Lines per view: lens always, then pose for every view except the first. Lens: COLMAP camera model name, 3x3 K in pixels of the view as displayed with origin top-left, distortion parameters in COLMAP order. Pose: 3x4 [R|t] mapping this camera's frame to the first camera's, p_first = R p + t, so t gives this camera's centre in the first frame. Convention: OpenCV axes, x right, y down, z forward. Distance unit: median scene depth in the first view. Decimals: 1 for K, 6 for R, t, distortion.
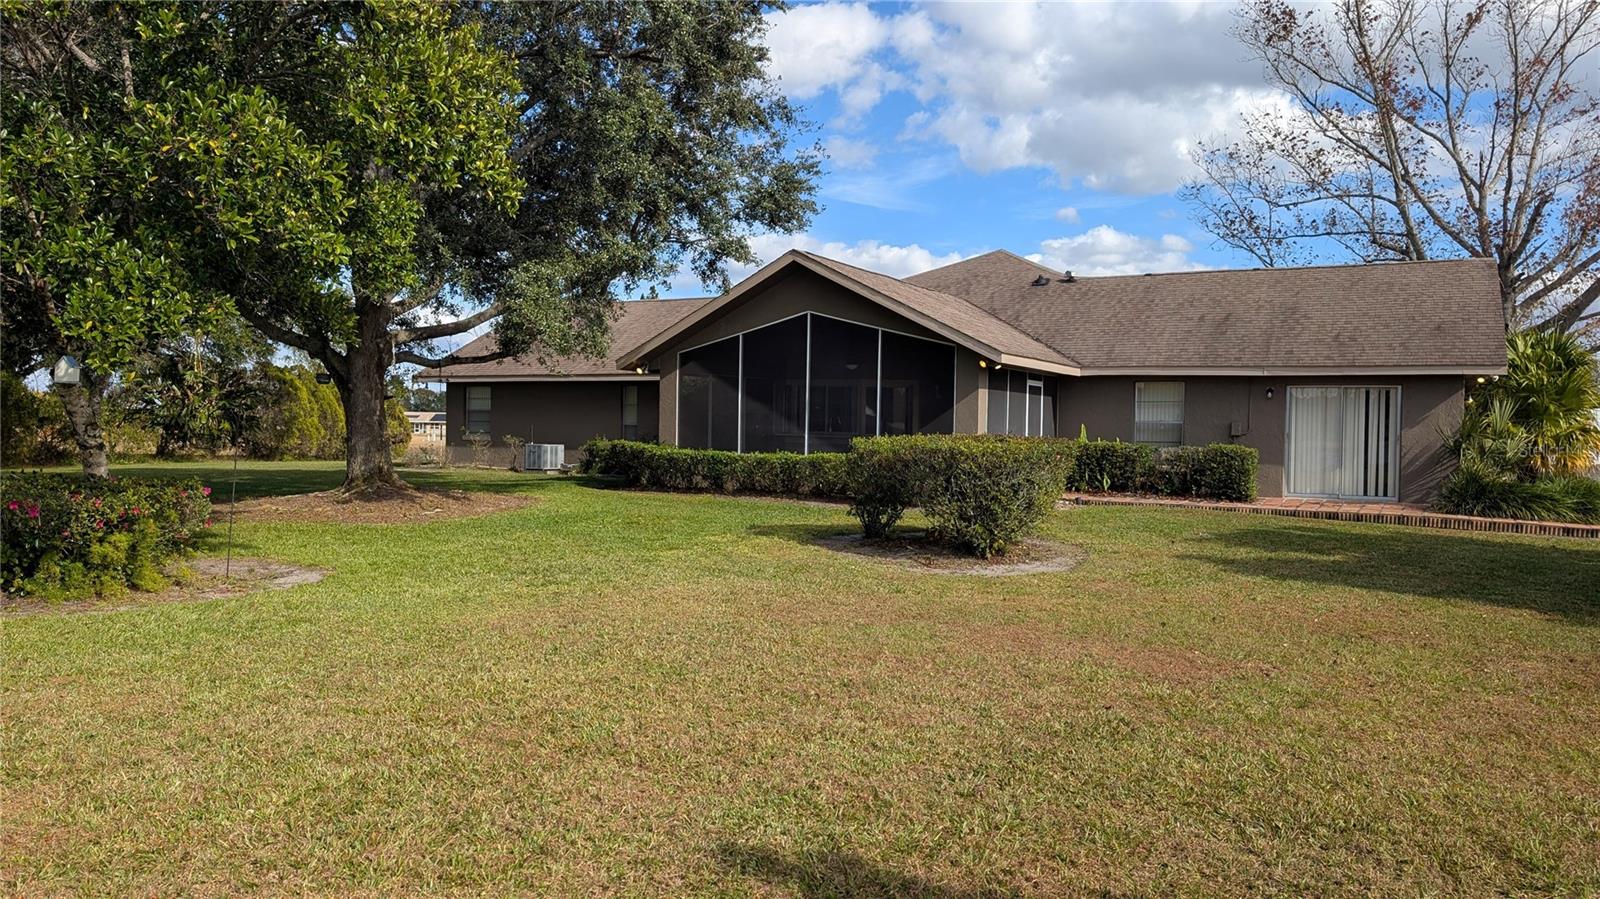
lens RADIAL K [[1150.8, 0, 797.5], [0, 1150.8, 447.4], [0, 0, 1]] dist [0.017416, -0.016616]
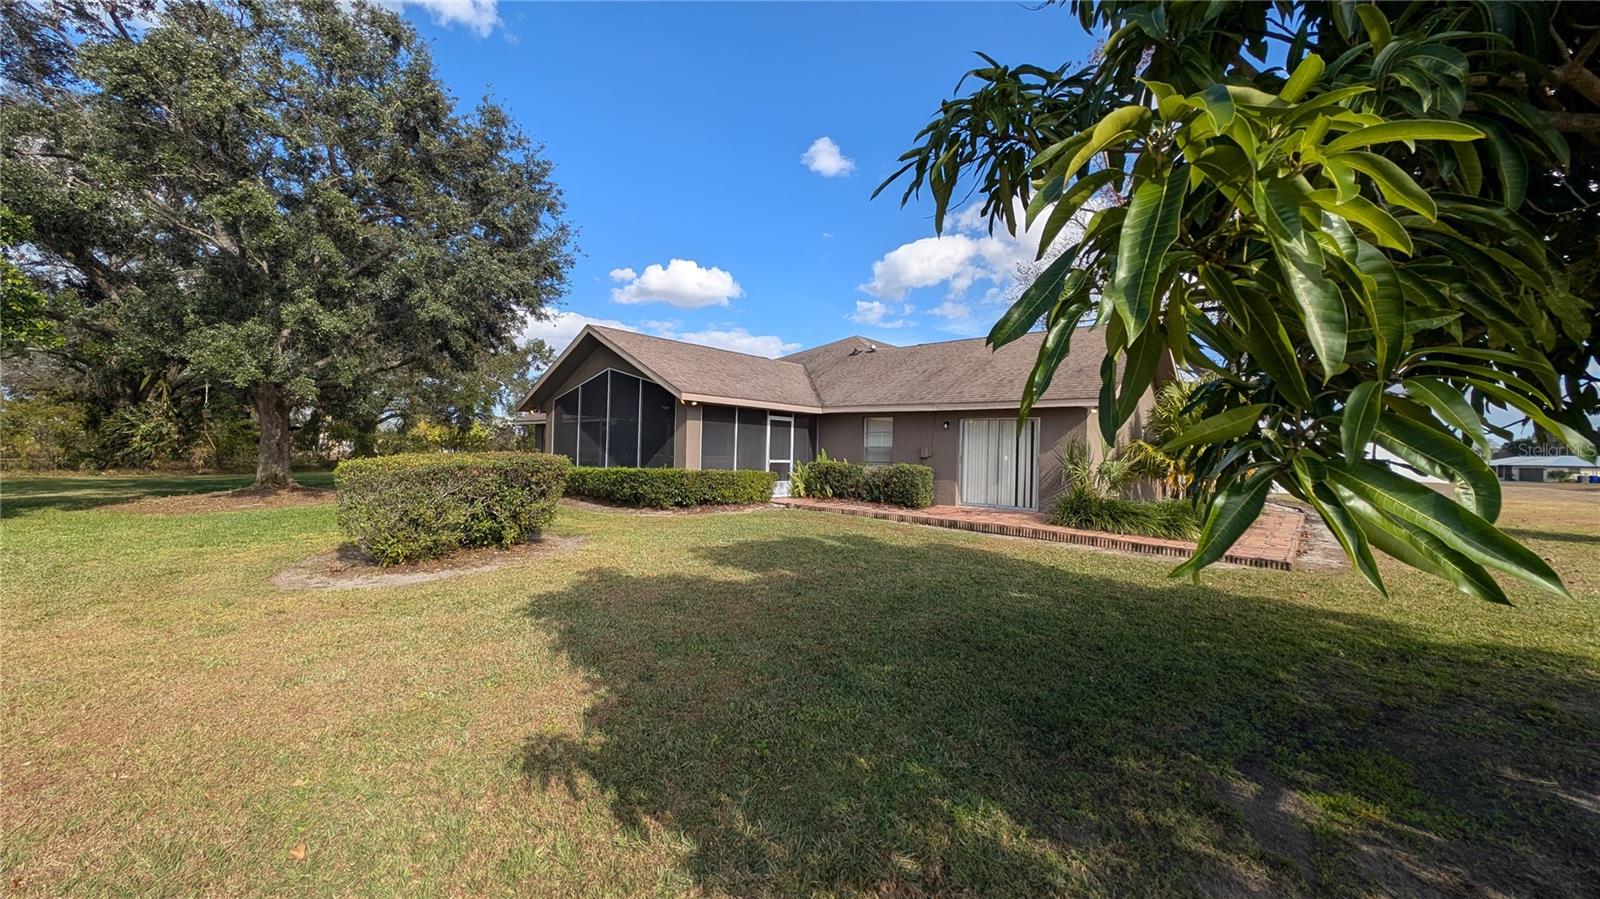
lens RADIAL K [[595.1, 0, 794.9], [0, 595.1, 436.5], [0, 0, 1]] dist [0.005049, -0.000271]
pose [[0.975767, 0.000831, -0.218810, 0.380990], [-0.011964, 0.998700, -0.049559, 0.001306], [0.218484, 0.050976, 0.974508, 0.308520]]
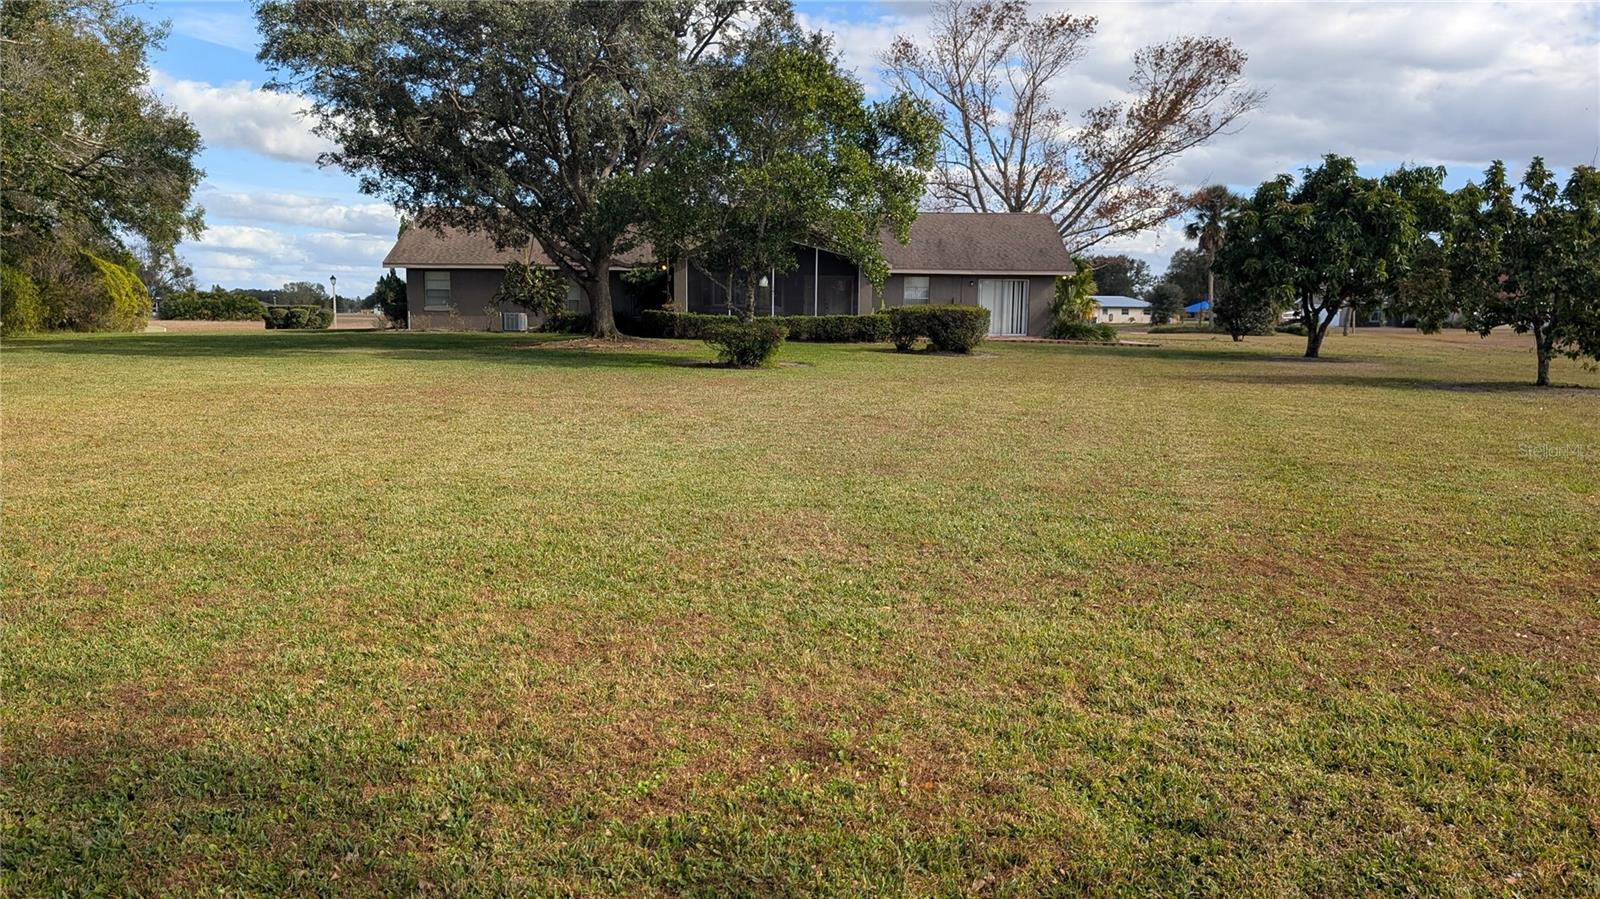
lens RADIAL K [[1150.8, 0, 801.9], [0, 1150.8, 453.6], [0, 0, 1]] dist [0.017416, -0.016616]
pose [[0.872240, -0.066467, 0.484541, -0.812425], [0.008097, 0.992549, 0.121577, 0.001587], [-0.489011, -0.102121, 0.866279, -0.598514]]
